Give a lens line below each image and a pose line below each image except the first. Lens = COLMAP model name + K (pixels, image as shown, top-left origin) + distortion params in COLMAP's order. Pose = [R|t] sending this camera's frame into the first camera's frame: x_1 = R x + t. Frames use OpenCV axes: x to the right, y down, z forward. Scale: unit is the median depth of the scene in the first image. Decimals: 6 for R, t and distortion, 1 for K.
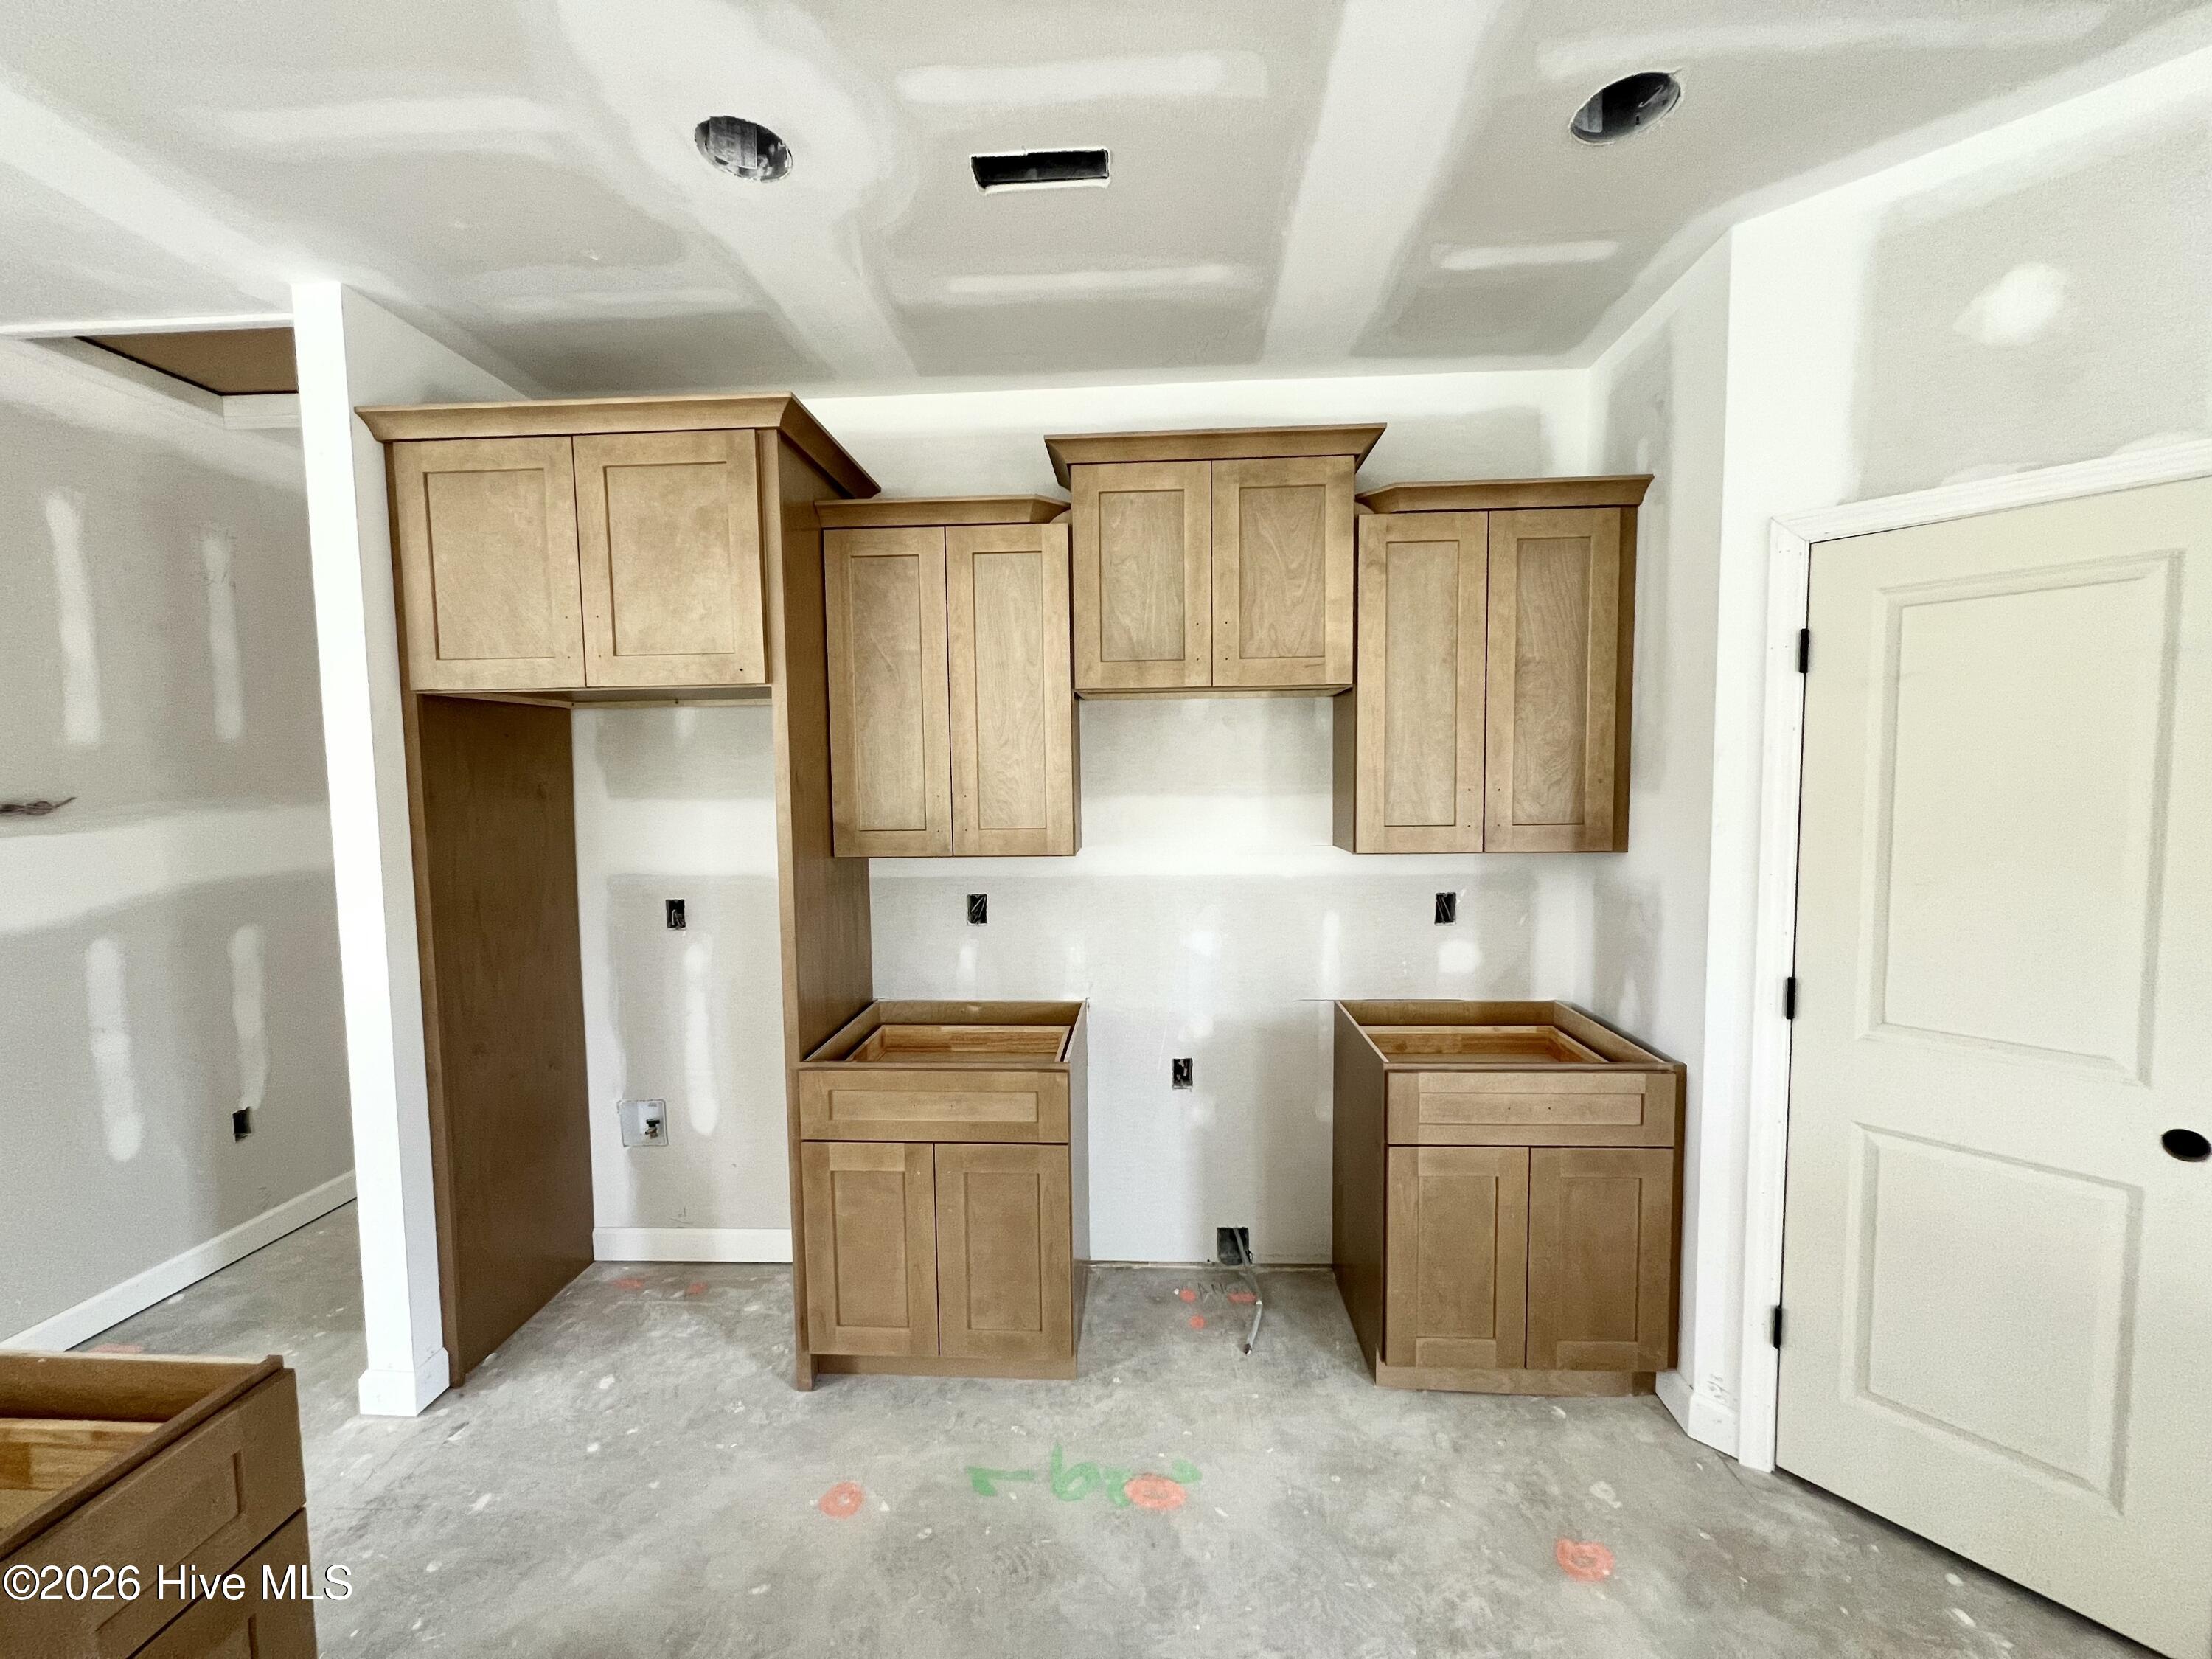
lens RADIAL K [[884.3, 0, 1110.5], [0, 884.3, 833.0], [0, 0, 1]] dist [0.000903, 0.000187]
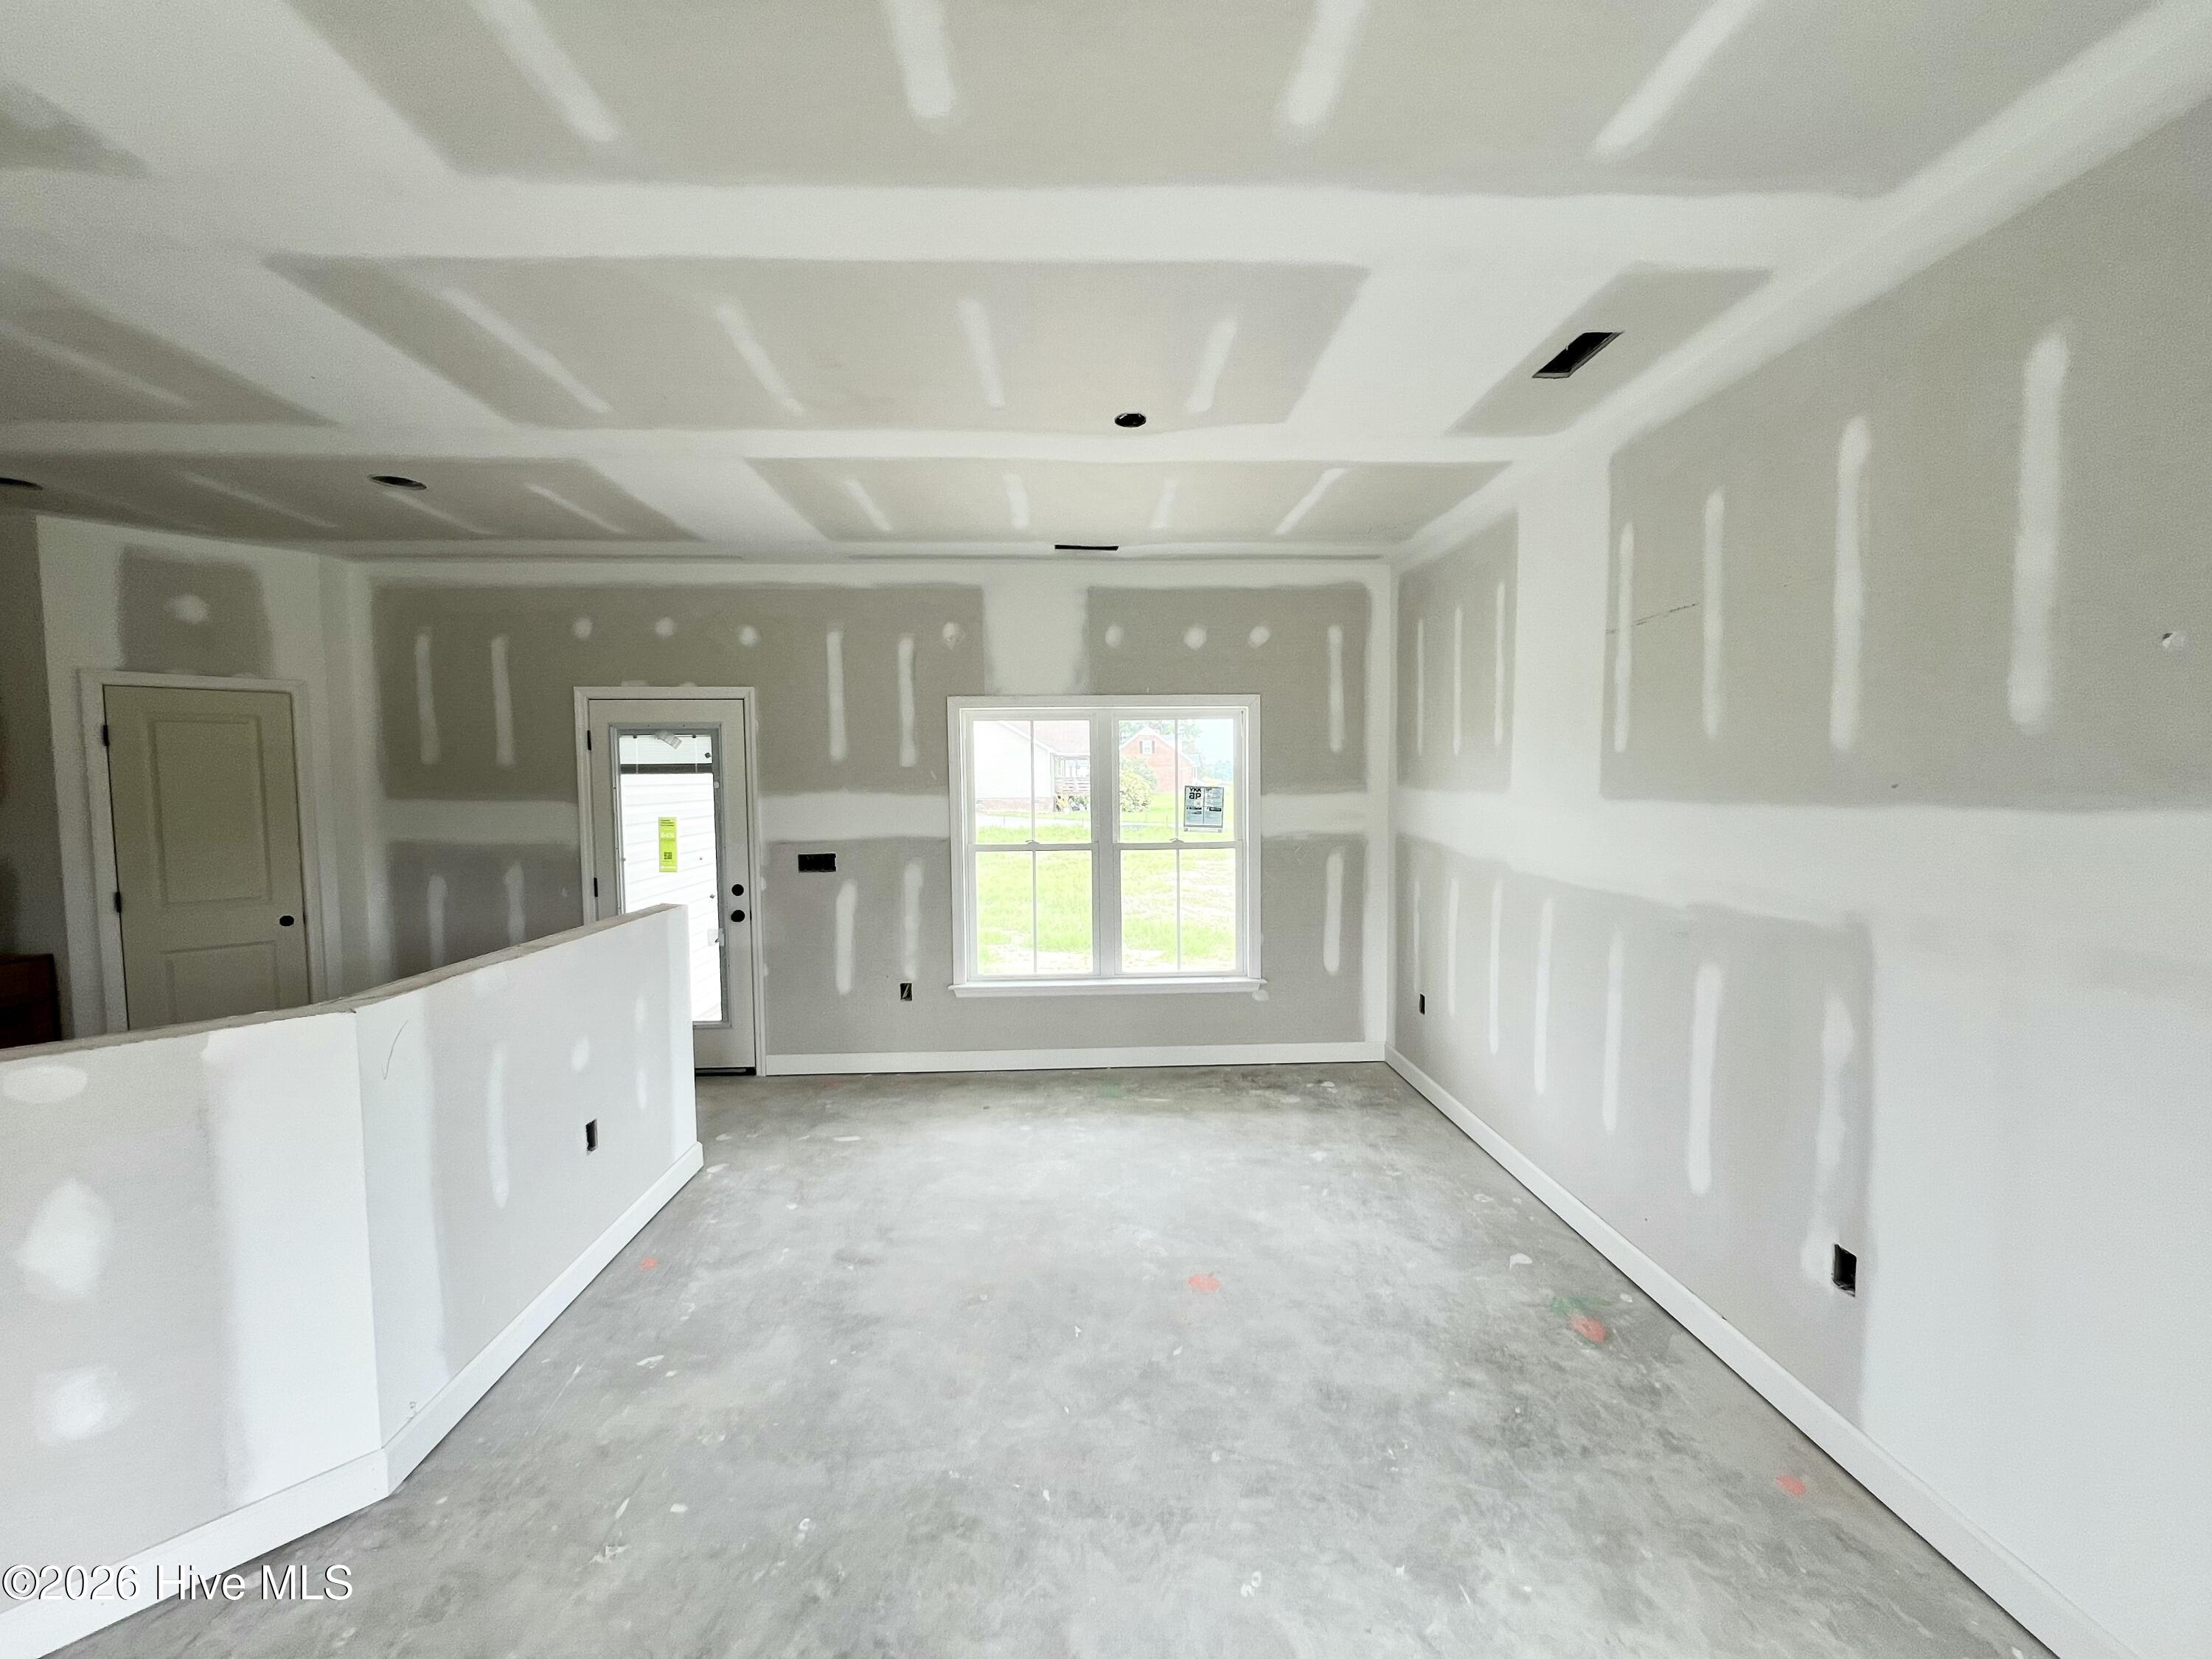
lens RADIAL K [[883.9, 0, 1104.7], [0, 883.9, 832.6], [0, 0, 1]] dist [-0.002758, 0.000352]
pose [[-0.097154, -0.045034, 0.994250, -1.213081], [0.077177, 0.995627, 0.052637, 0.076139], [-0.992273, 0.081847, -0.093253, -0.898687]]
